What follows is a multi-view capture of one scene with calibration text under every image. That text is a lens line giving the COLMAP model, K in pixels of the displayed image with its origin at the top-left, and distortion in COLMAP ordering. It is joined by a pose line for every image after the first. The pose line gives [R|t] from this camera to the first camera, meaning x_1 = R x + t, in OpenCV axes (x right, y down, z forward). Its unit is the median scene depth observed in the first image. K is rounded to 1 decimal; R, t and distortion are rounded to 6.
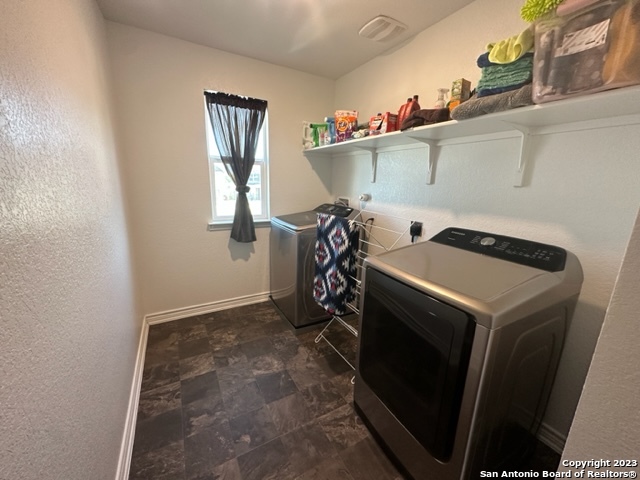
lens RADIAL K [[257.1, 0, 321.1], [0, 257.1, 238.8], [0, 0, 1]] dist [-0.004595, 0.001044]
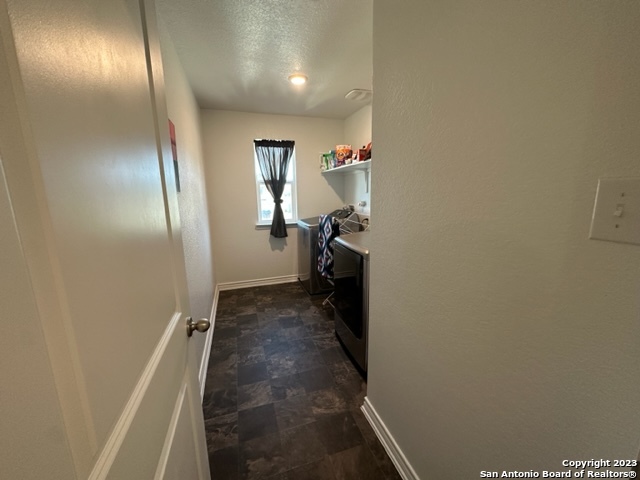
lens RADIAL K [[257.1, 0, 321.3], [0, 257.1, 238.9], [0, 0, 1]] dist [-0.004595, 0.001044]
pose [[0.979114, -0.008452, -0.203134, 0.275954], [-0.000442, 0.999045, -0.043696, 0.101484], [0.203310, 0.042873, 0.978175, -0.447224]]
